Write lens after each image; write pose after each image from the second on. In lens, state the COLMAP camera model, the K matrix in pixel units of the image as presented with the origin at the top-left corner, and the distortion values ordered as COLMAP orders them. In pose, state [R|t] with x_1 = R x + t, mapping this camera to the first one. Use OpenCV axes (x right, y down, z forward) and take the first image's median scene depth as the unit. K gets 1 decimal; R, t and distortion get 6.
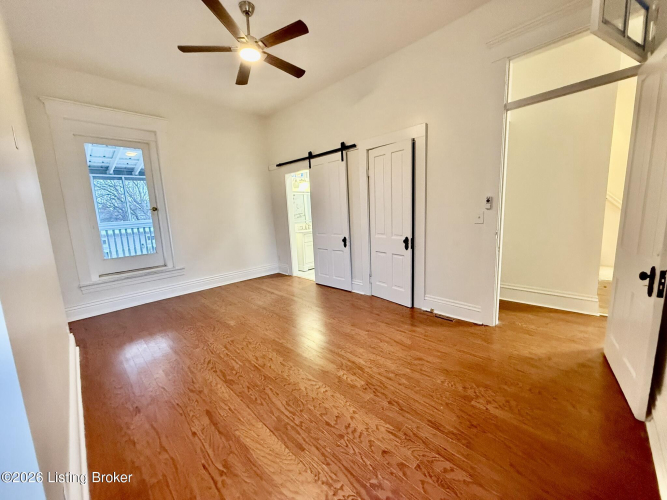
lens RADIAL K [[265.3, 0, 332.6], [0, 265.3, 249.9], [0, 0, 1]] dist [0.001223, -0.000281]
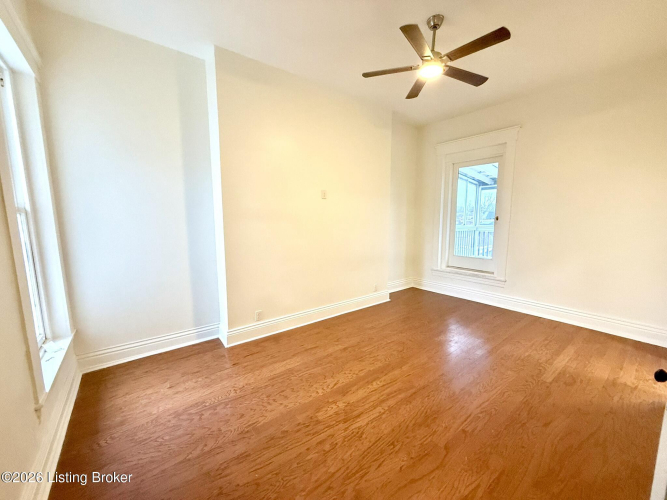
lens RADIAL K [[265.3, 0, 332.8], [0, 265.3, 250.6], [0, 0, 1]] dist [0.001223, -0.000281]
pose [[-0.133310, 0.168225, -0.976693, 0.912397], [-0.141248, 0.972204, 0.186731, -0.270329], [0.980957, 0.162849, -0.105843, 1.001466]]
